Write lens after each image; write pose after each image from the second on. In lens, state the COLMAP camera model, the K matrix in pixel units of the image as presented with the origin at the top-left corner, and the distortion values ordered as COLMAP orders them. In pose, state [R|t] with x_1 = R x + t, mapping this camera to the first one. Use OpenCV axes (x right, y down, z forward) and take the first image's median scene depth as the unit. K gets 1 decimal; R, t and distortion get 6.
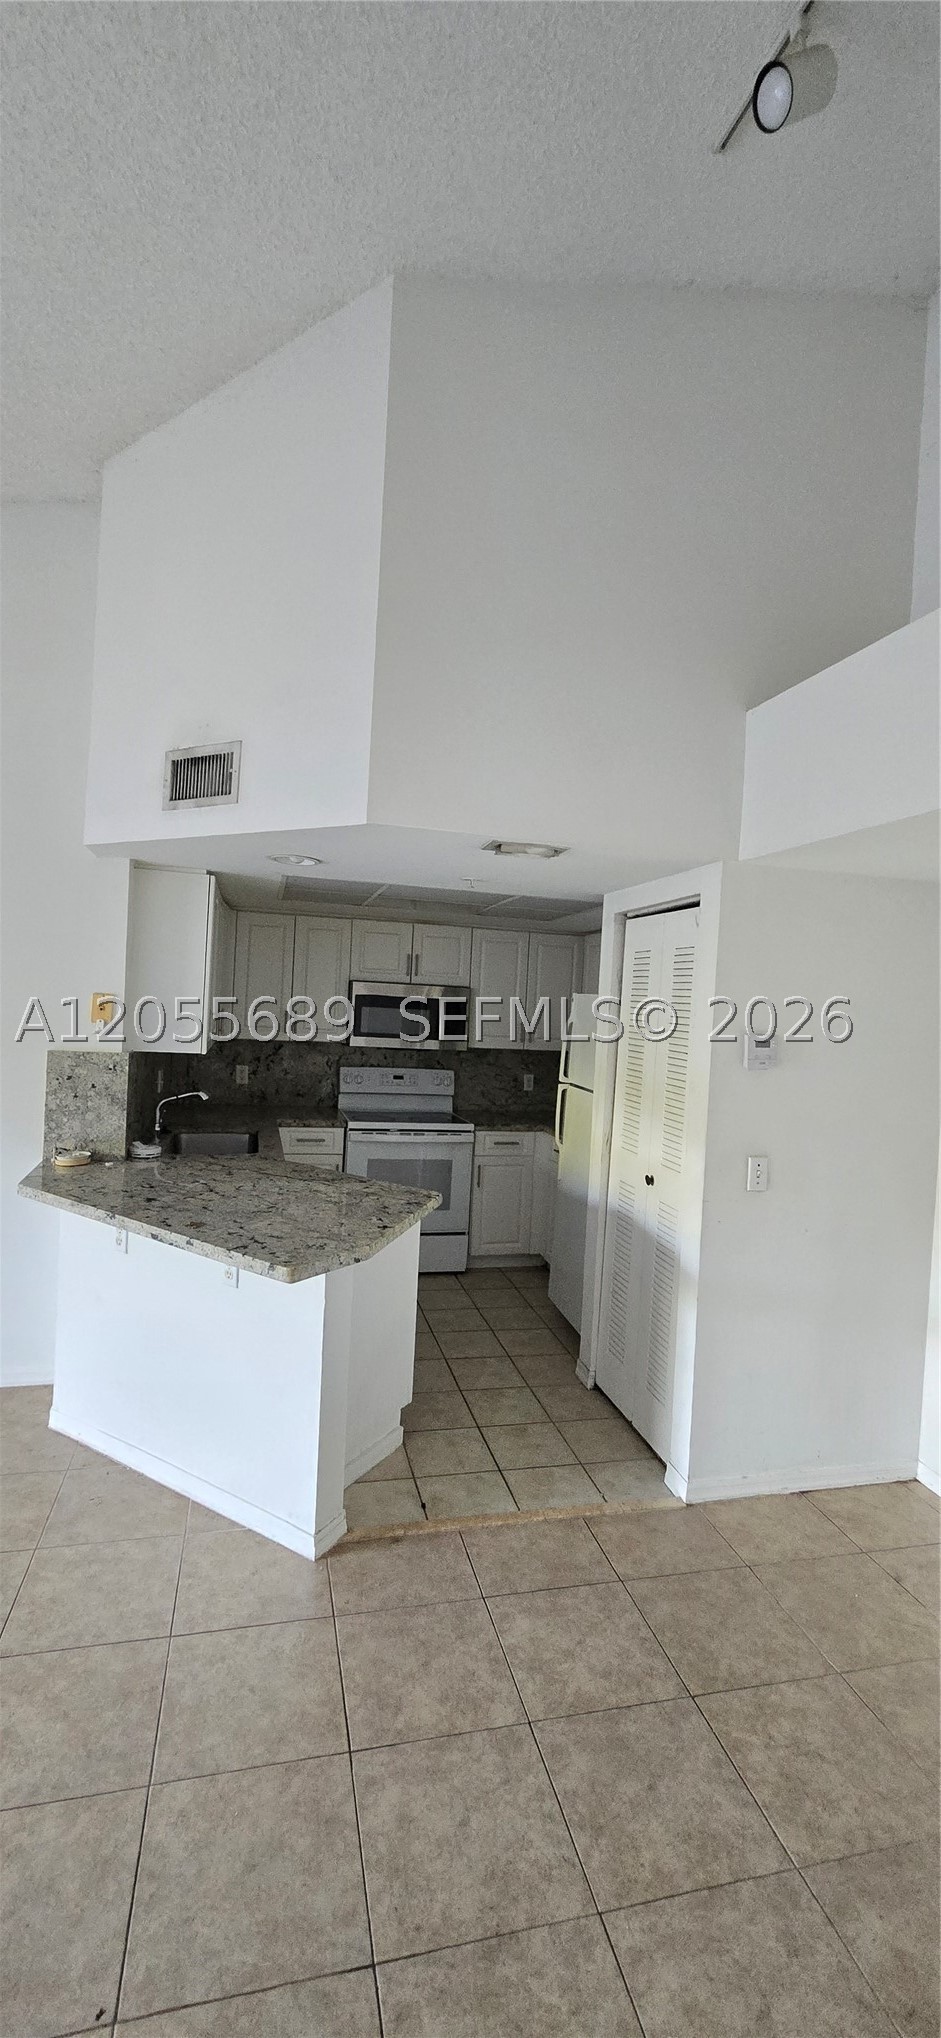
lens RADIAL K [[841.9, 0, 468.7], [0, 841.9, 1020.5], [0, 0, 1]] dist [0.001364, 0.000403]
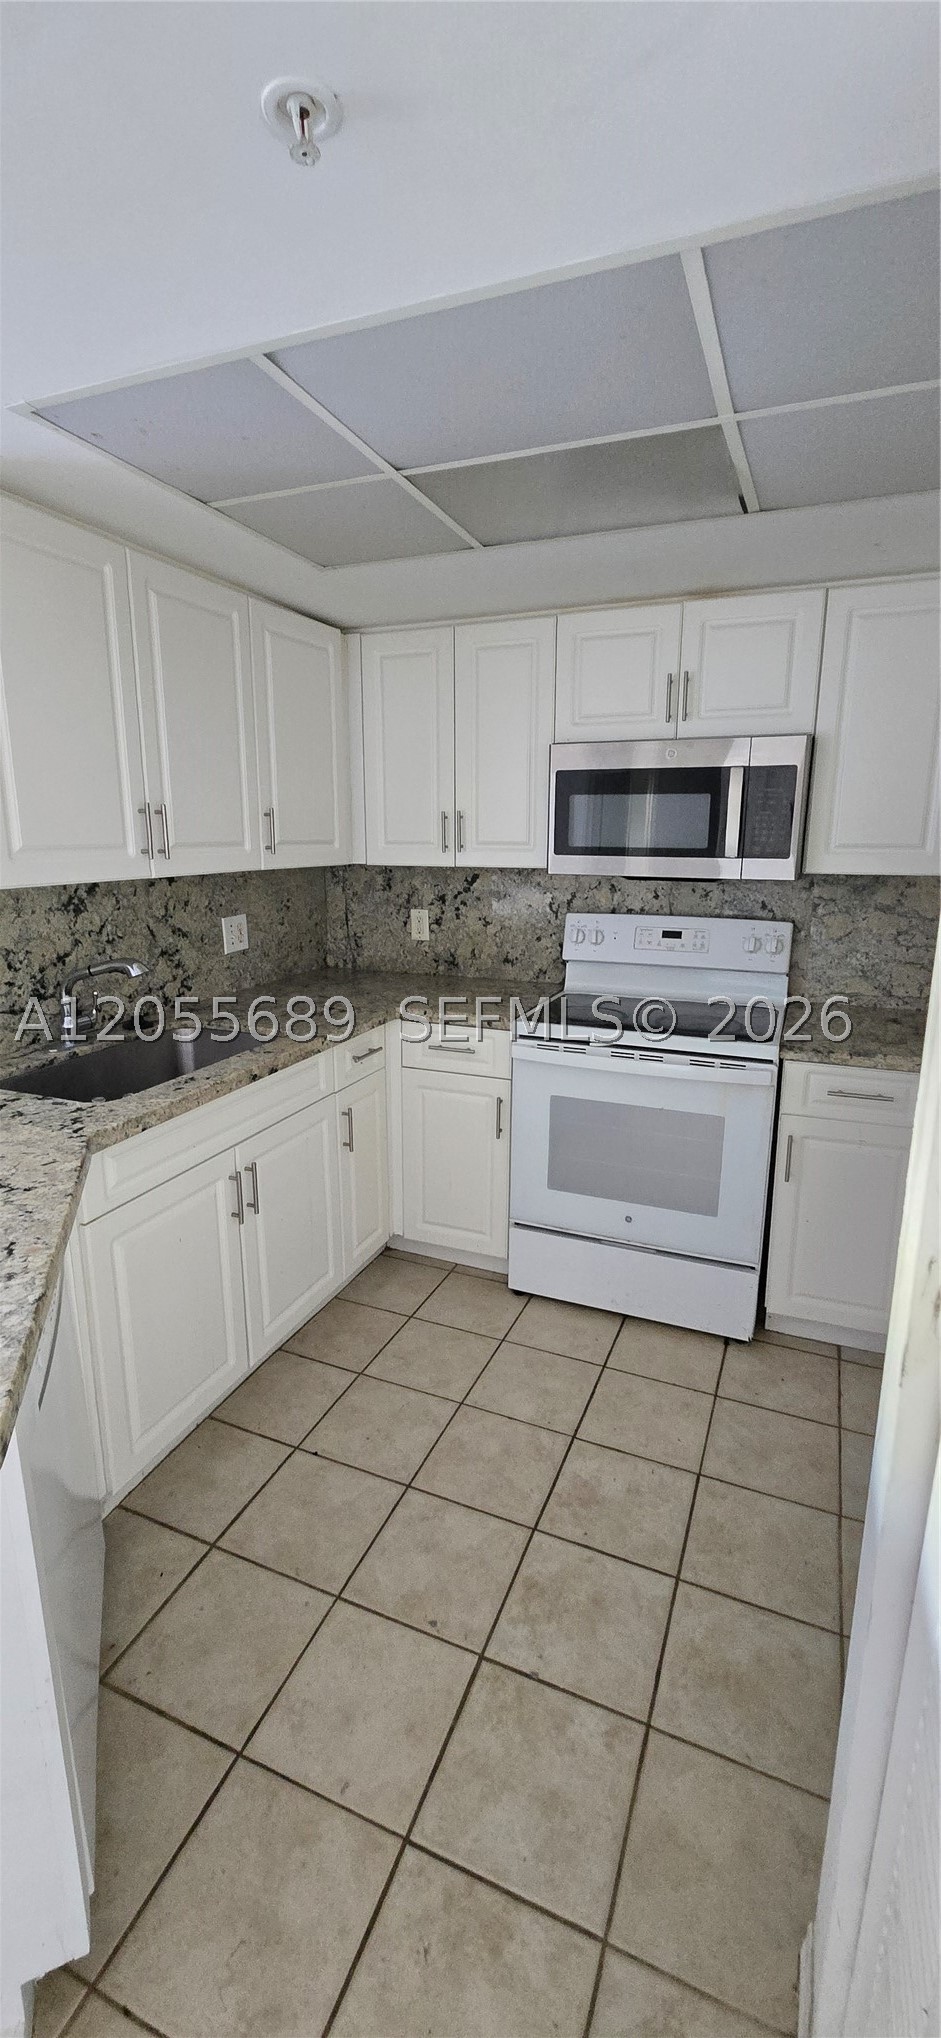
lens RADIAL K [[841.9, 0, 478.7], [0, 841.9, 1014.7], [0, 0, 1]] dist [0.001364, 0.000403]
pose [[0.809939, 0.079572, -0.581091, 0.196568], [0.026693, 0.984727, 0.172050, 0.037259], [0.585907, -0.154861, 0.795444, 0.803883]]
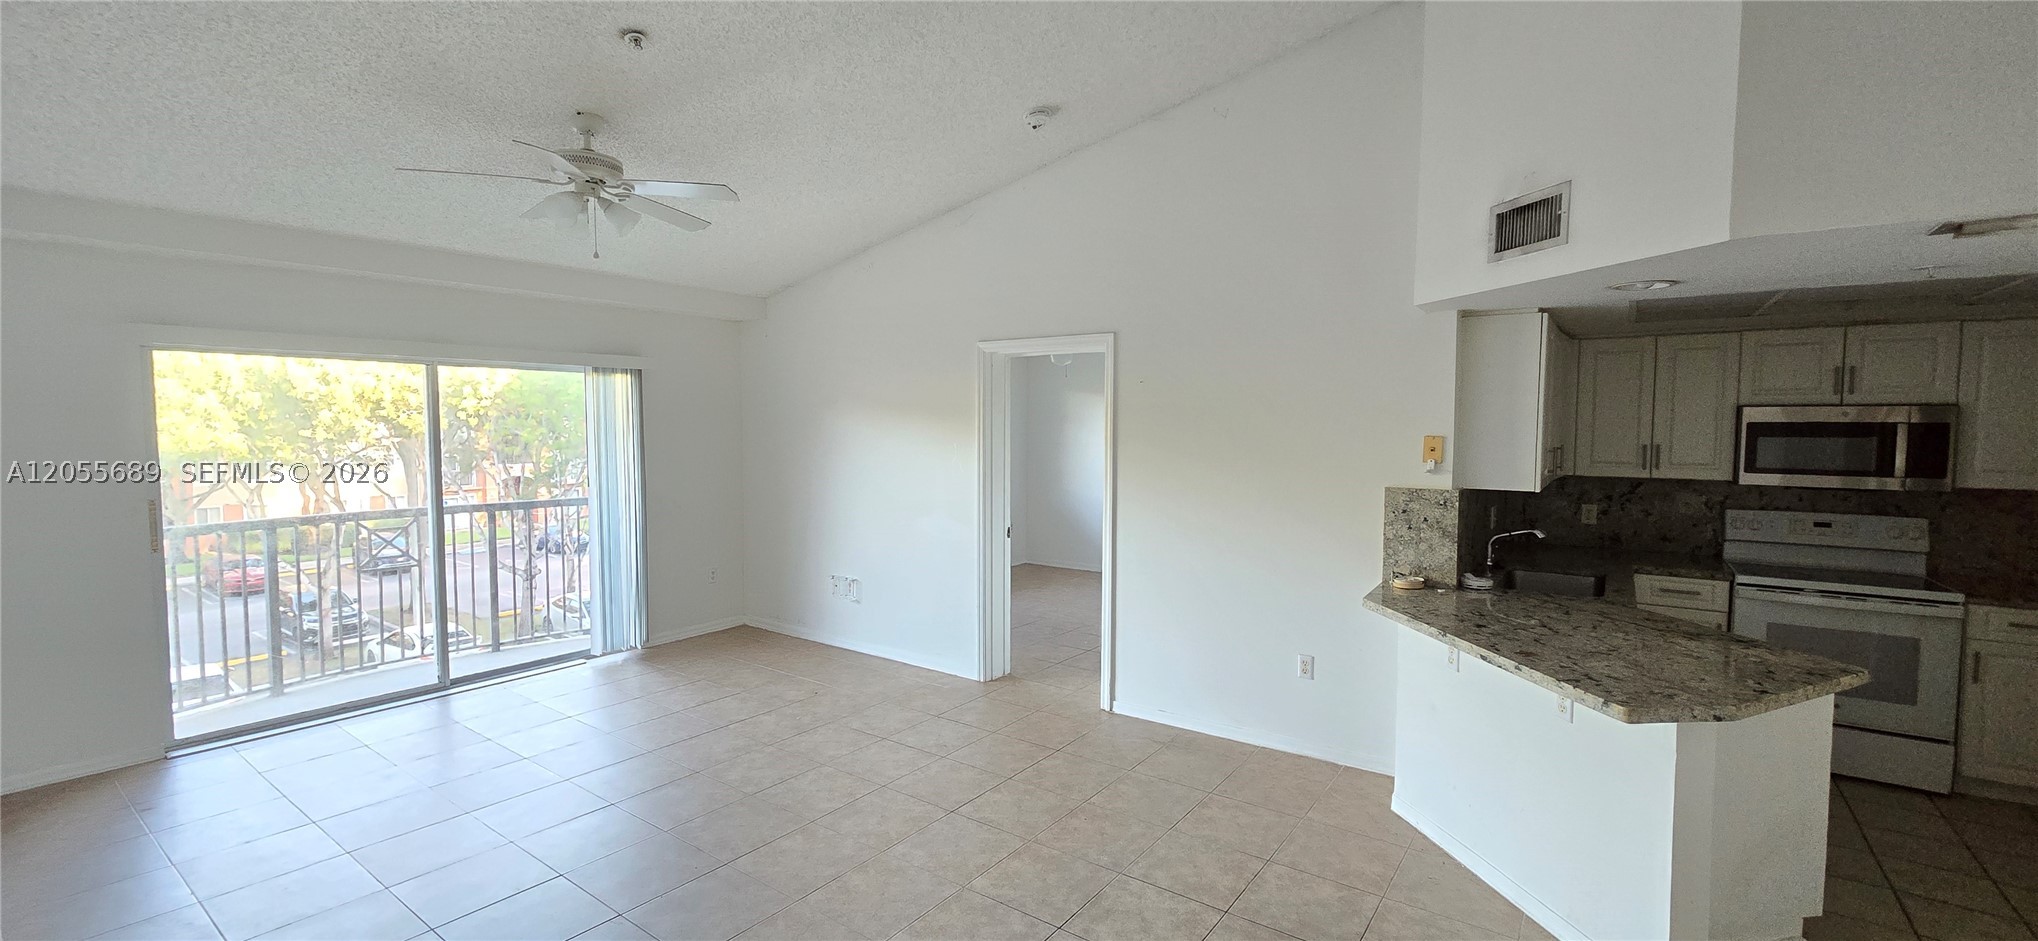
lens RADIAL K [[841.9, 0, 1015.4], [0, 841.9, 471.0], [0, 0, 1]] dist [0.001364, 0.000403]
pose [[0.642374, -0.003778, -0.766382, 0.055561], [0.018473, 0.999774, 0.010555, -0.007179], [0.766169, -0.020938, 0.642298, -0.121145]]
